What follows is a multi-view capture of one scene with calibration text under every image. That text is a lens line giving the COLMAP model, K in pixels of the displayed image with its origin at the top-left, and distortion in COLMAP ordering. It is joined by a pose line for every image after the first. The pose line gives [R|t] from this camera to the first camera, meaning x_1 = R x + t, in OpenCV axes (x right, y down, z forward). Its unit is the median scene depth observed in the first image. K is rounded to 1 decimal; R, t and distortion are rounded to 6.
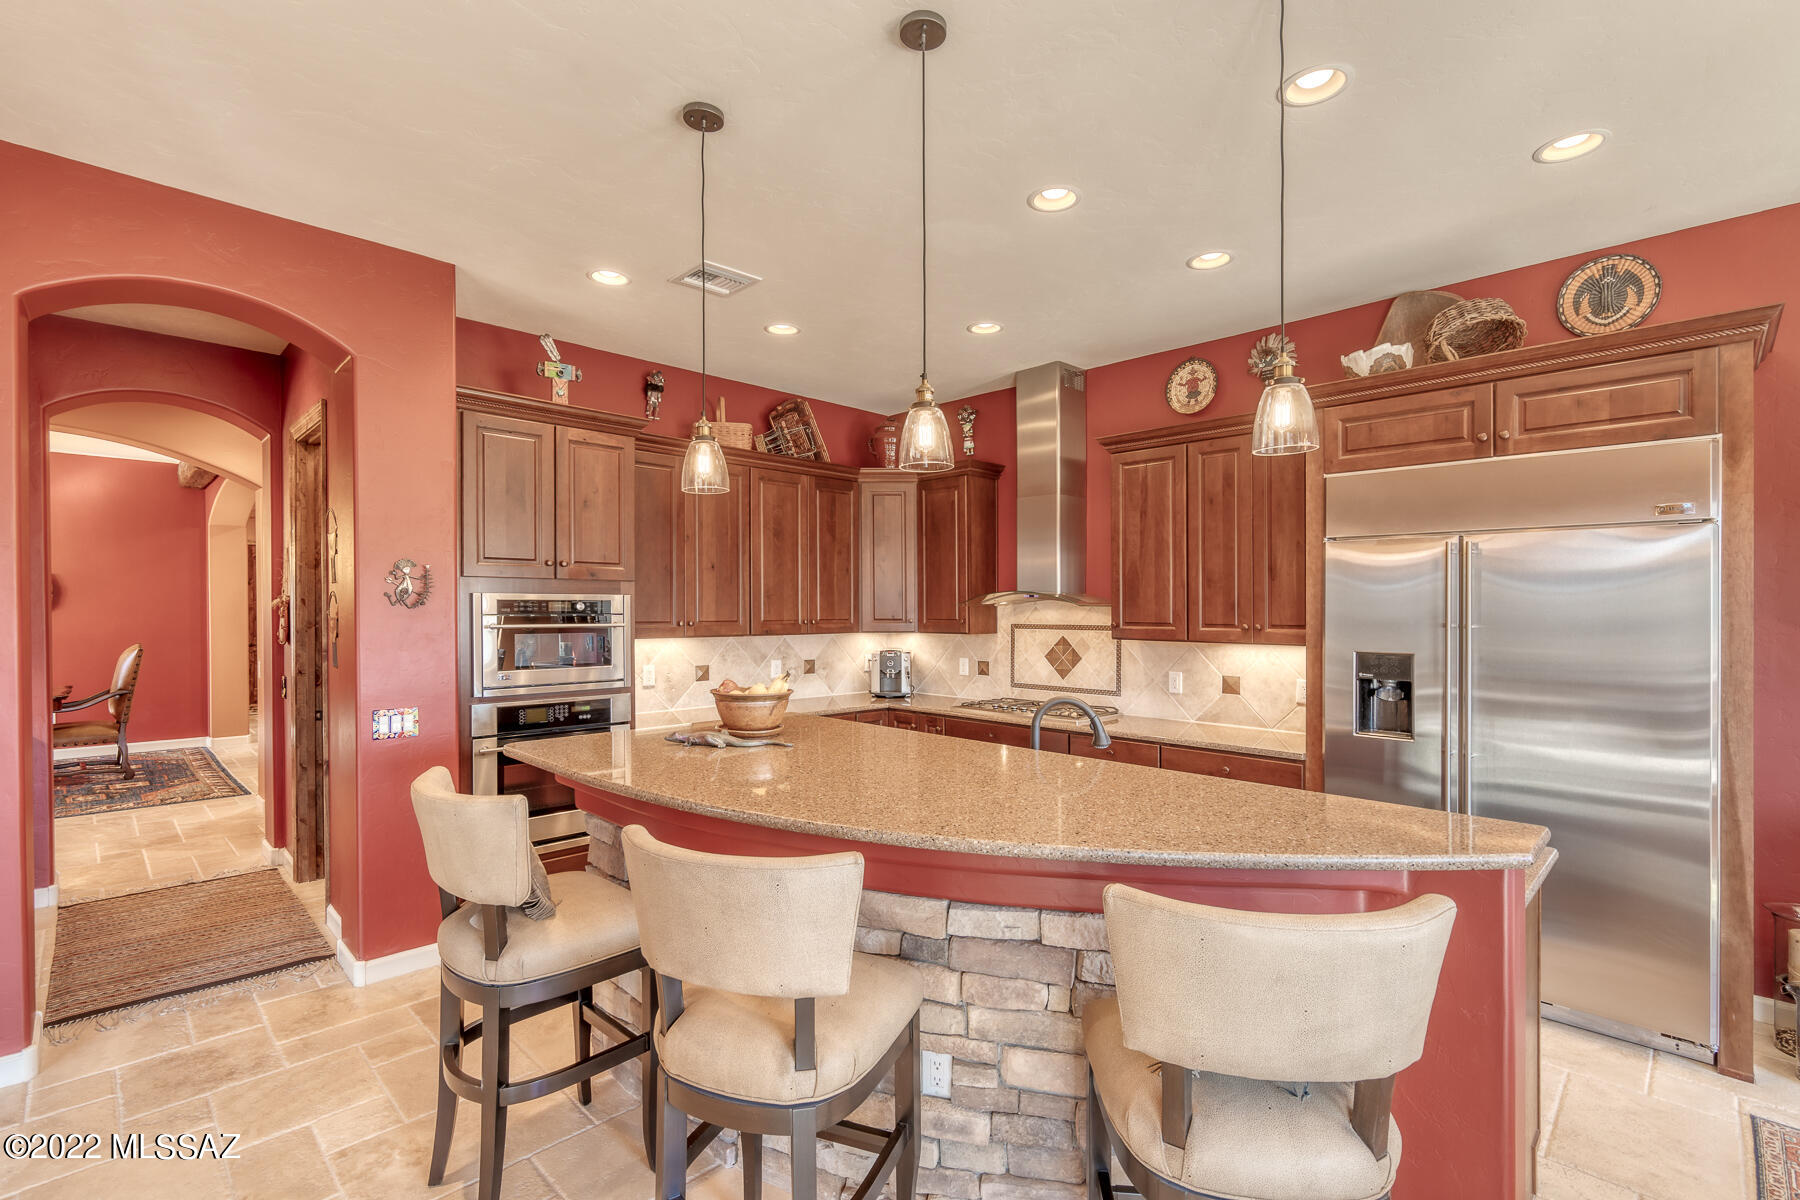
lens RADIAL K [[825.6, 0, 896.7], [0, 825.6, 610.3], [0, 0, 1]] dist [-0.003820, 0.002364]
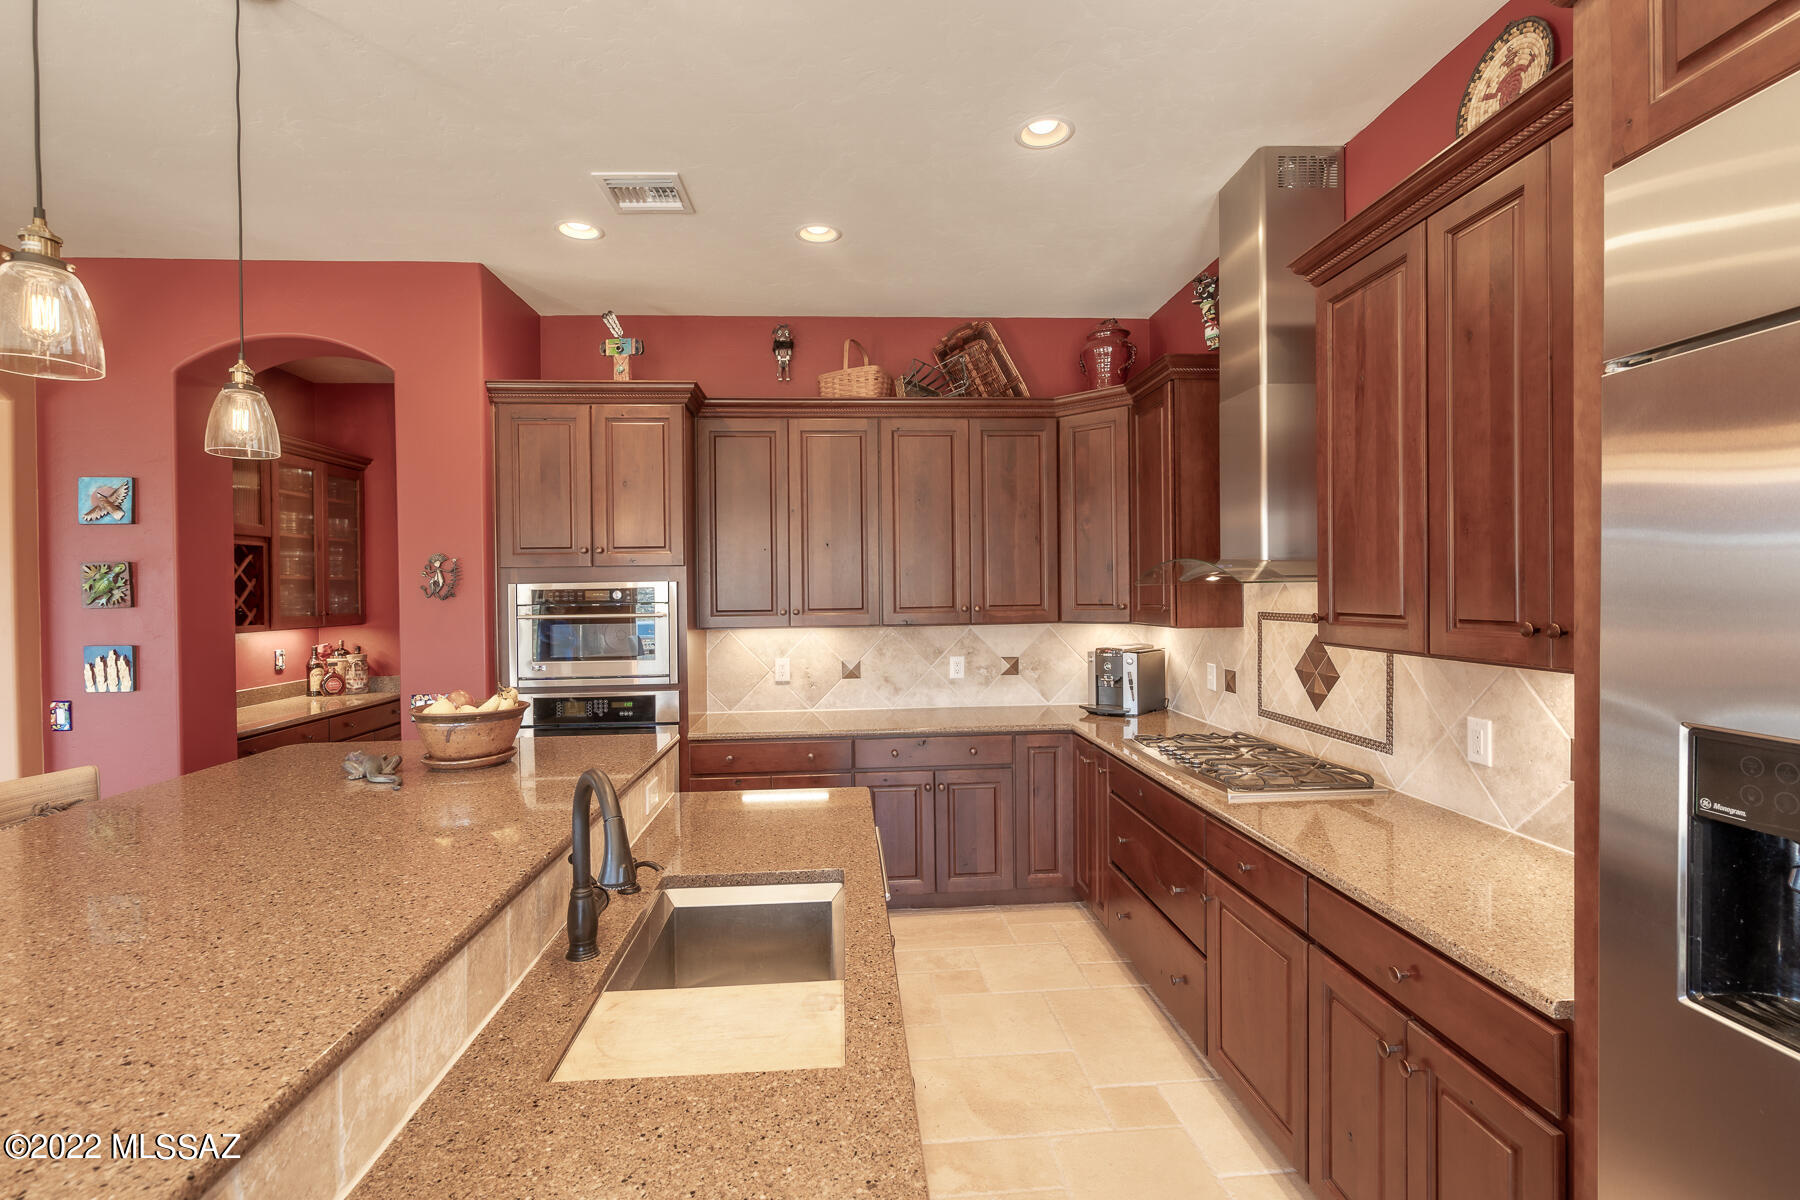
lens RADIAL K [[825.6, 0, 887.6], [0, 825.6, 599.2], [0, 0, 1]] dist [-0.003820, 0.002364]
pose [[0.752140, -0.007284, -0.658964, 0.412504], [0.015556, 0.999857, 0.006703, -0.001653], [0.658820, -0.015292, 0.752145, 0.448476]]
